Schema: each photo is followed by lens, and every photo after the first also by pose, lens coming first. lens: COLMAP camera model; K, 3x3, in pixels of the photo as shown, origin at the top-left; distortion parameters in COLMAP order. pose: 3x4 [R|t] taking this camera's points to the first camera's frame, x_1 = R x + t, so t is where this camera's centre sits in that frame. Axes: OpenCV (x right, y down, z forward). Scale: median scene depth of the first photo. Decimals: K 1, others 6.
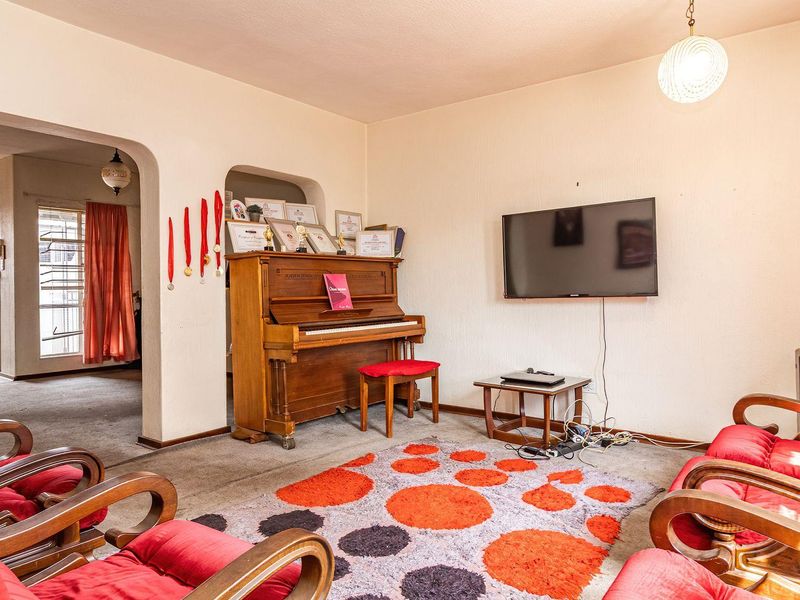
lens RADIAL K [[528.2, 0, 402.4], [0, 528.2, 294.7], [0, 0, 1]] dist [0.008356, 0.000237]
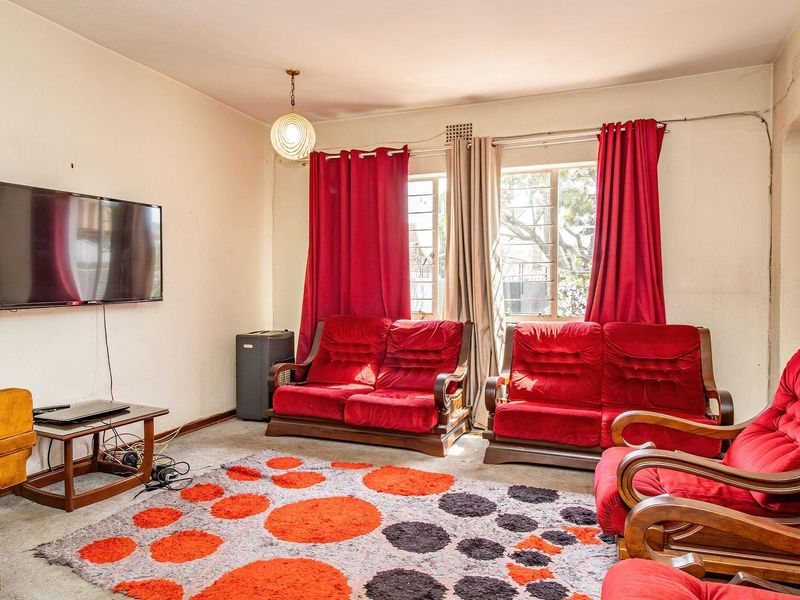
lens RADIAL K [[543.6, 0, 406.1], [0, 543.6, 296.1], [0, 0, 1]] dist [0.002813, -0.002410]
pose [[-0.274143, 0.003053, 0.961684, -0.832805], [0.021438, 0.999766, 0.002938, 0.003479], [-0.961450, 0.021422, -0.274144, 1.030442]]
